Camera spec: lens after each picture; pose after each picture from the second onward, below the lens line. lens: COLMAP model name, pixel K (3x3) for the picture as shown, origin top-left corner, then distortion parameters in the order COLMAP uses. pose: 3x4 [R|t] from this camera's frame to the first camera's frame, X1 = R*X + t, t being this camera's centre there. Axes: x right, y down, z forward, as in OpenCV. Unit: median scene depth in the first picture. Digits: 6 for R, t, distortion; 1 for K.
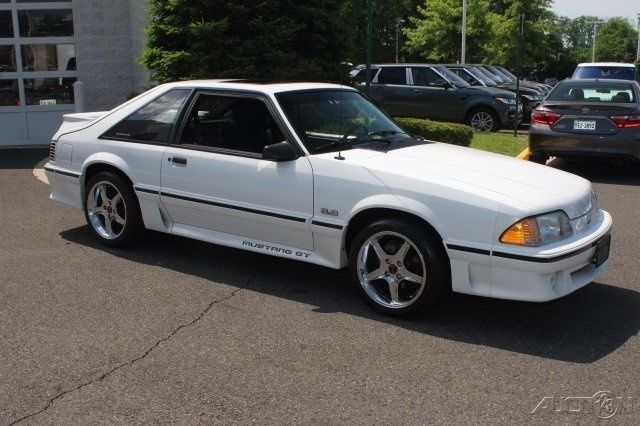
lens RADIAL K [[812.4, 0, 317.2], [0, 812.4, 212.2], [0, 0, 1]] dist [-0.069878, 0.000000]
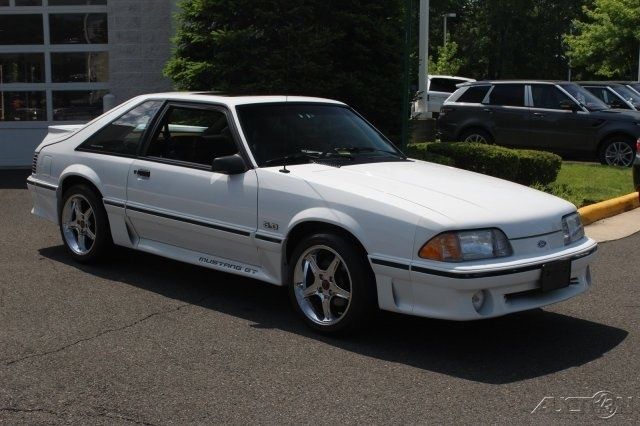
lens RADIAL K [[1129.4, 0, 320.3], [0, 1129.4, 215.5], [0, 0, 1]] dist [0.004042, 0.000000]
pose [[0.982641, 0.030186, -0.183044, 0.274199], [-0.041729, 0.997353, -0.059539, 0.056247], [0.180762, 0.066144, 0.981300, -0.275174]]
